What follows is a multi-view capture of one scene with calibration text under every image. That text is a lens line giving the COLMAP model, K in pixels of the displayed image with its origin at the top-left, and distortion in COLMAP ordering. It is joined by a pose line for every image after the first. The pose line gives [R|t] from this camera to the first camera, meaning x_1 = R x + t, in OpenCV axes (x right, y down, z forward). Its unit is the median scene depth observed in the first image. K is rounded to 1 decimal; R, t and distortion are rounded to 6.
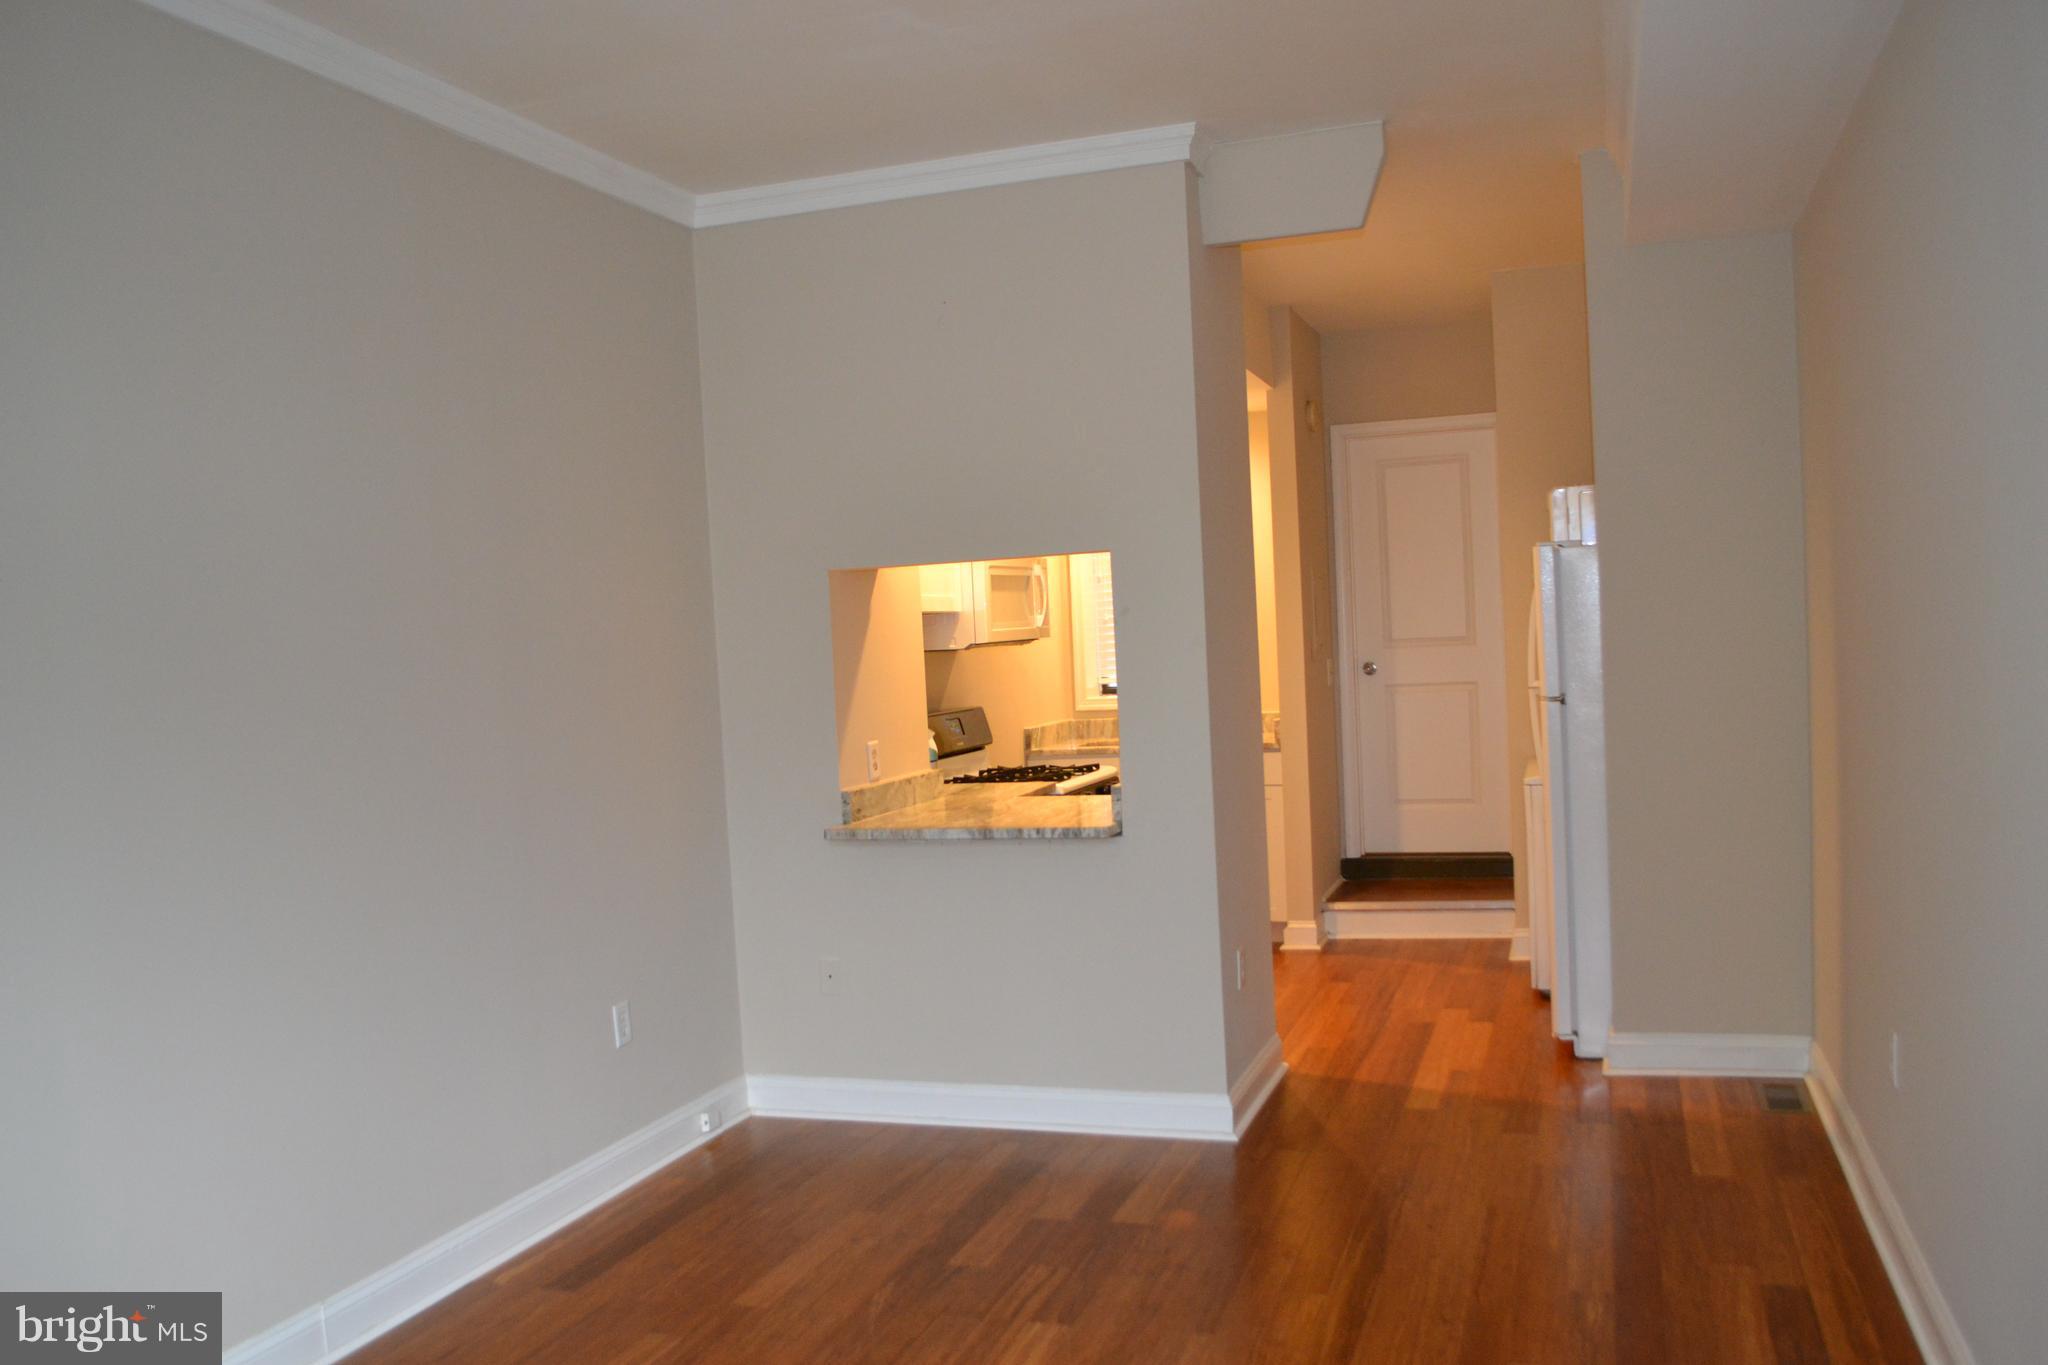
lens RADIAL K [[1638.1, 0, 1032.3], [0, 1638.1, 721.5], [0, 0, 1]] dist [-0.081425, 0.004296]
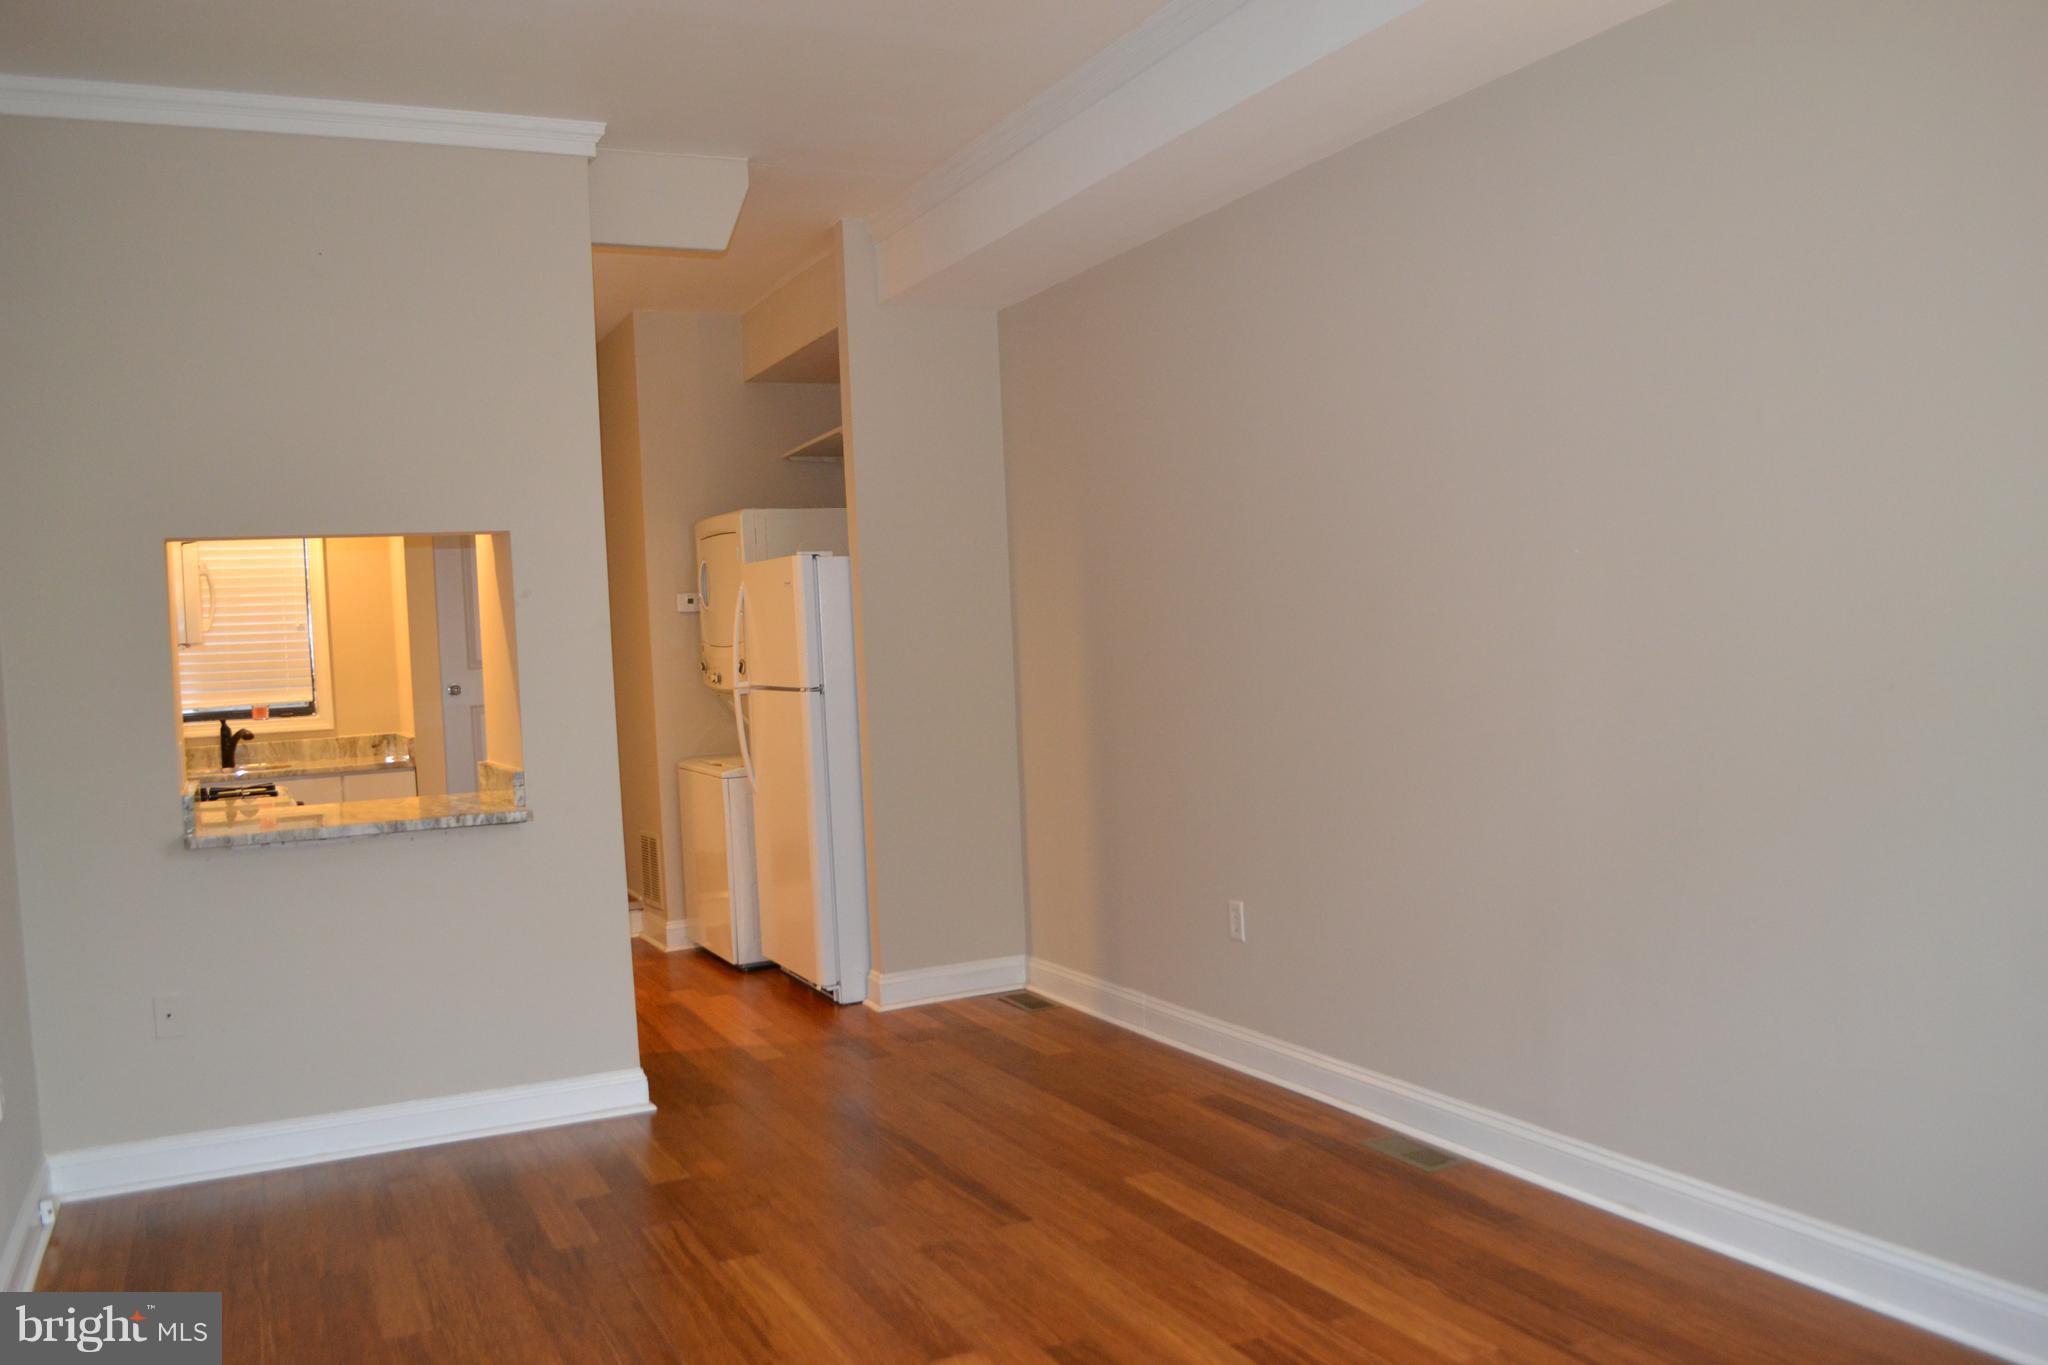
lens RADIAL K [[1638.1, 0, 1032.3], [0, 1638.1, 721.5], [0, 0, 1]] dist [-0.081425, 0.004296]
pose [[0.704104, -0.016703, 0.709901, -0.431385], [0.049395, 0.998454, -0.025500, 0.050867], [-0.708377, 0.053020, 0.703840, 0.096584]]
